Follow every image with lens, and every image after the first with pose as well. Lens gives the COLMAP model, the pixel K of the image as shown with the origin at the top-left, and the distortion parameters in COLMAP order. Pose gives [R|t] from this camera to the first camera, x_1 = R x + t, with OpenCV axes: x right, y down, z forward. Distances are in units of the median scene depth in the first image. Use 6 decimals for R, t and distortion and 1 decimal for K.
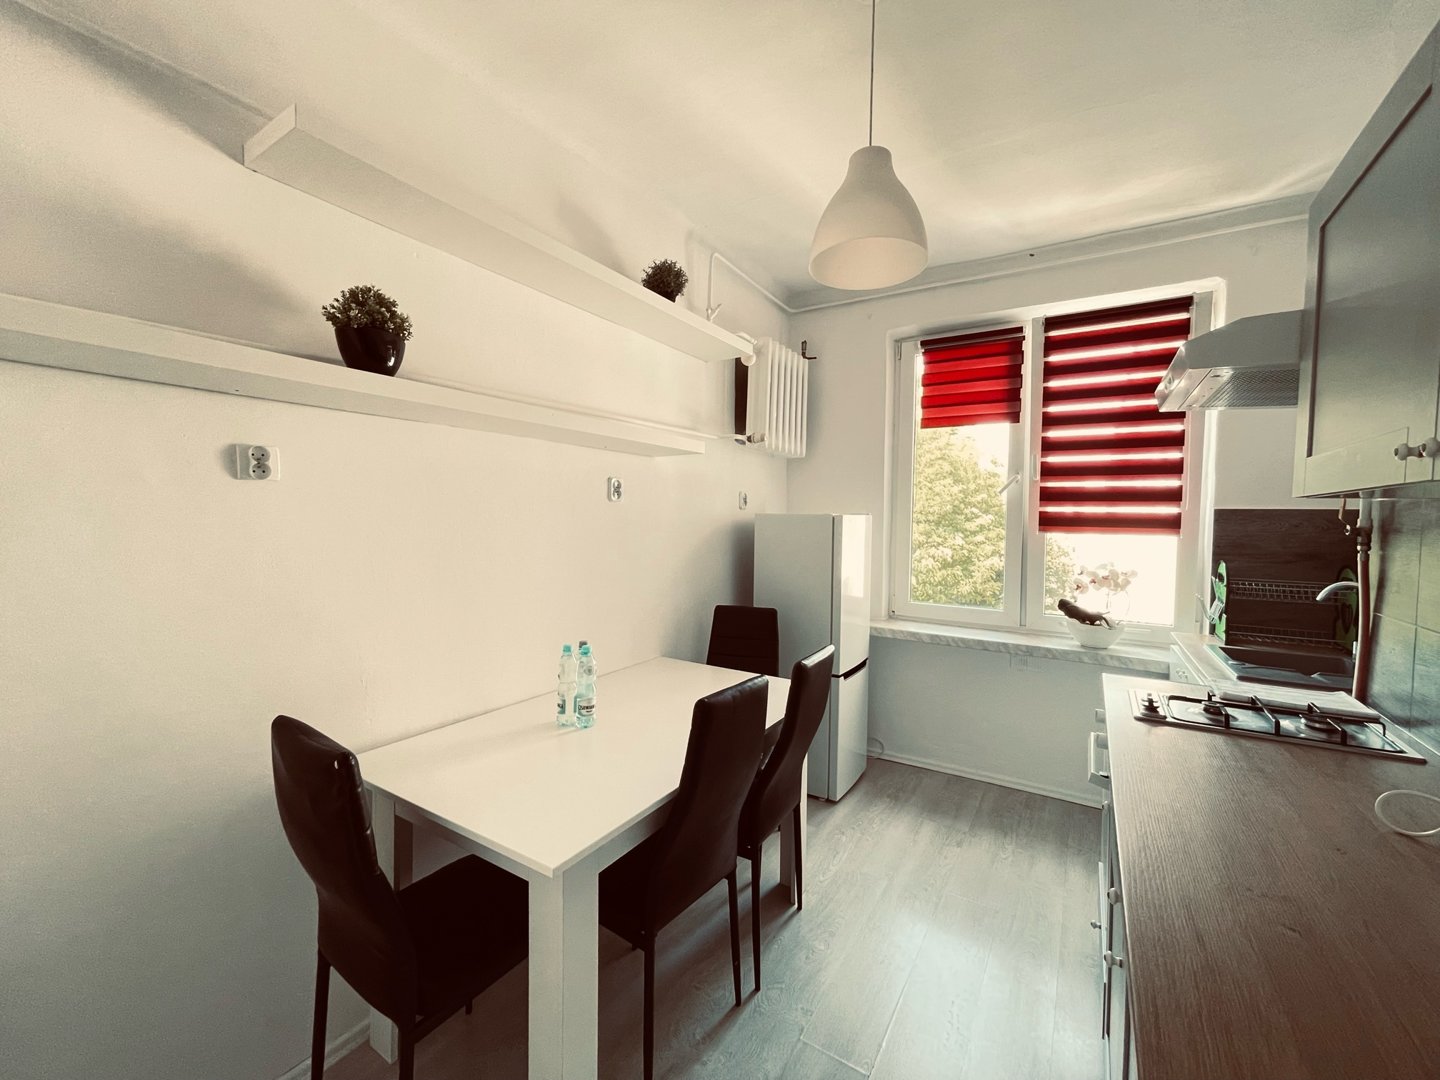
lens RADIAL K [[580.2, 0, 718.7], [0, 580.2, 538.3], [0, 0, 1]] dist [-0.006547, -0.000052]
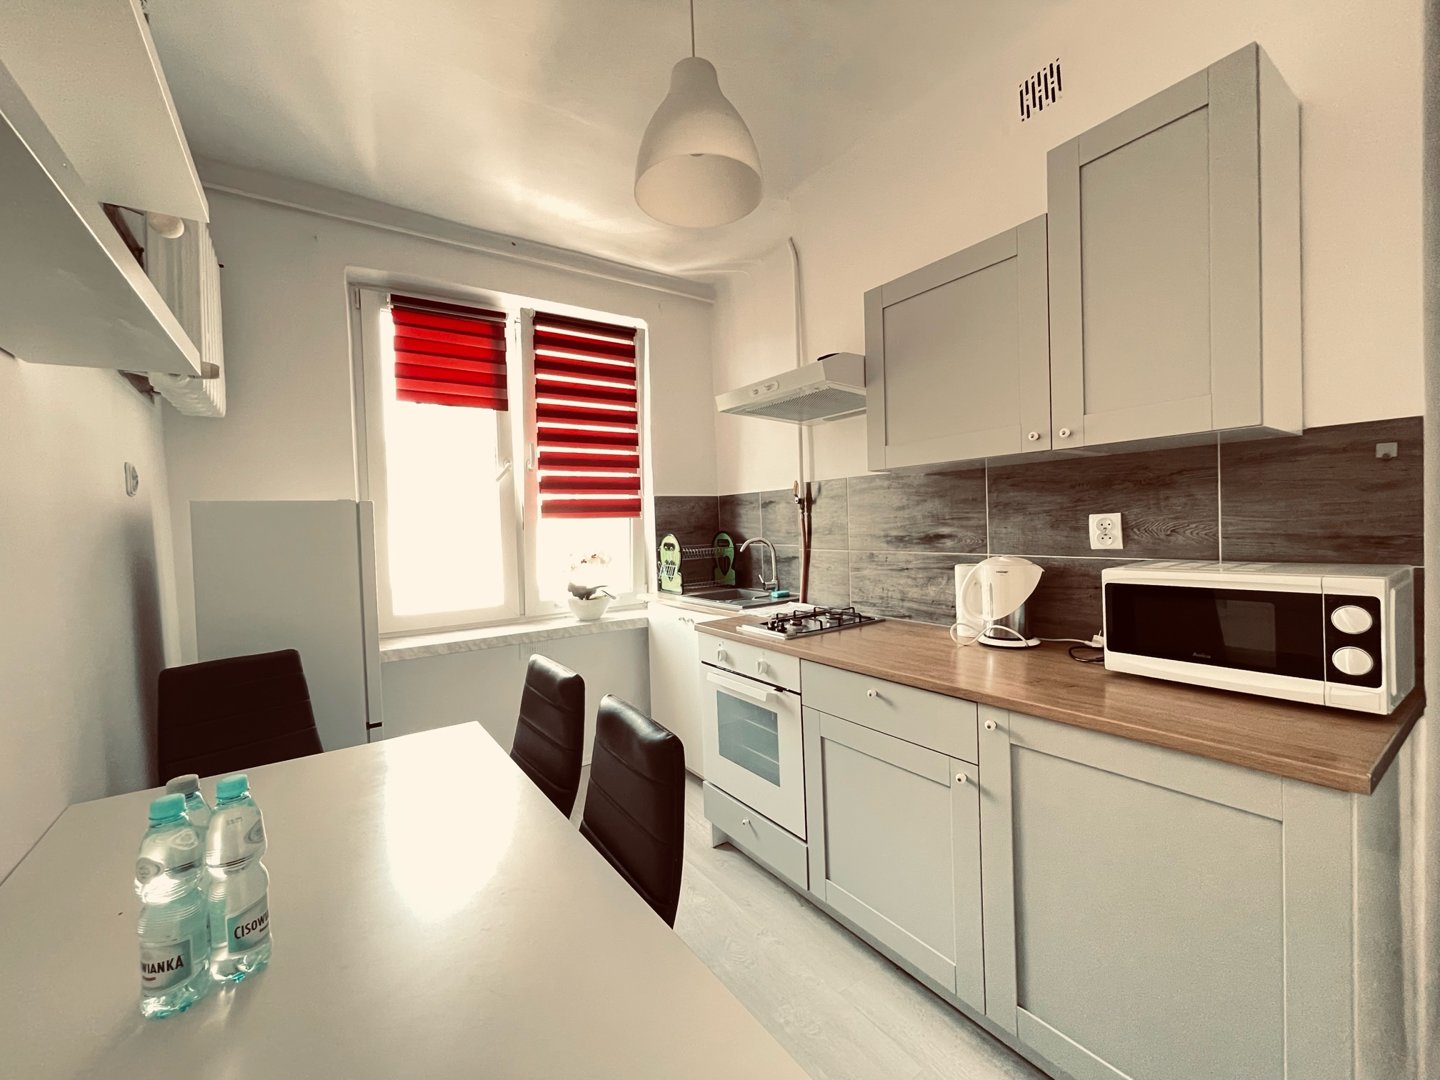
lens RADIAL K [[580.2, 0, 717.1], [0, 580.2, 540.7], [0, 0, 1]] dist [-0.006547, -0.000052]
pose [[0.397684, -0.058811, 0.915636, -0.258643], [0.071942, 0.996870, 0.032783, 0.015107], [-0.914698, 0.052835, 0.400670, 0.291348]]
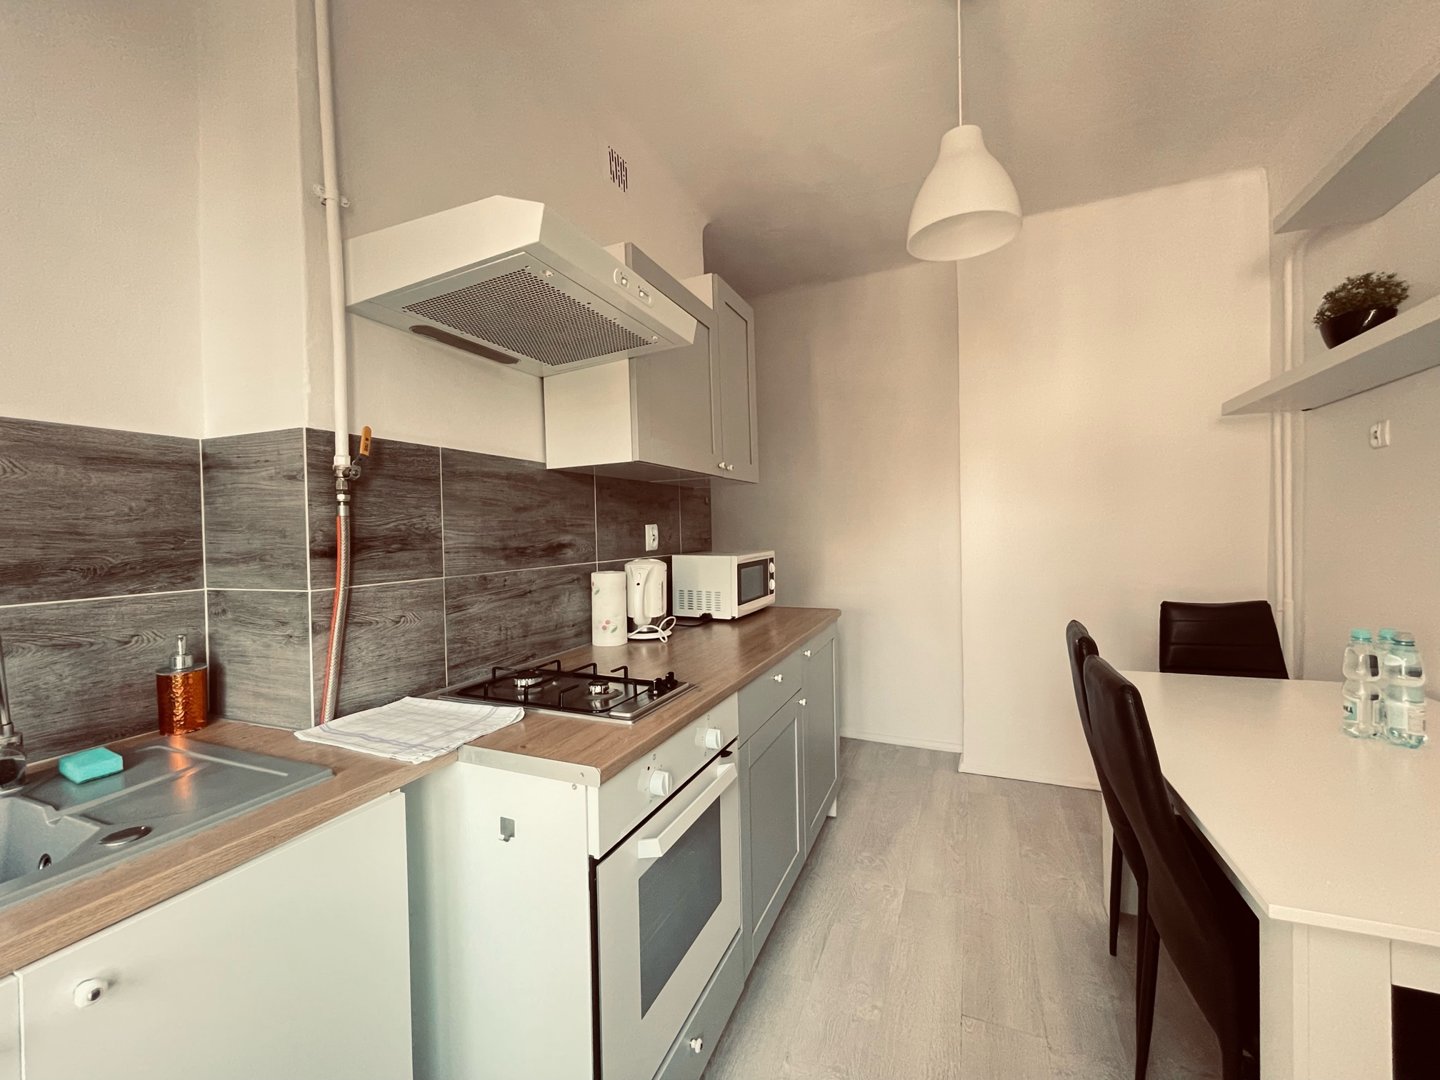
lens RADIAL K [[580.2, 0, 715.5], [0, 580.2, 529.6], [0, 0, 1]] dist [-0.006547, -0.000052]
pose [[-0.988334, -0.003741, -0.152258, 0.388261], [-0.009194, 0.999341, 0.035123, 0.013442], [0.152026, 0.036113, -0.987716, 0.898936]]
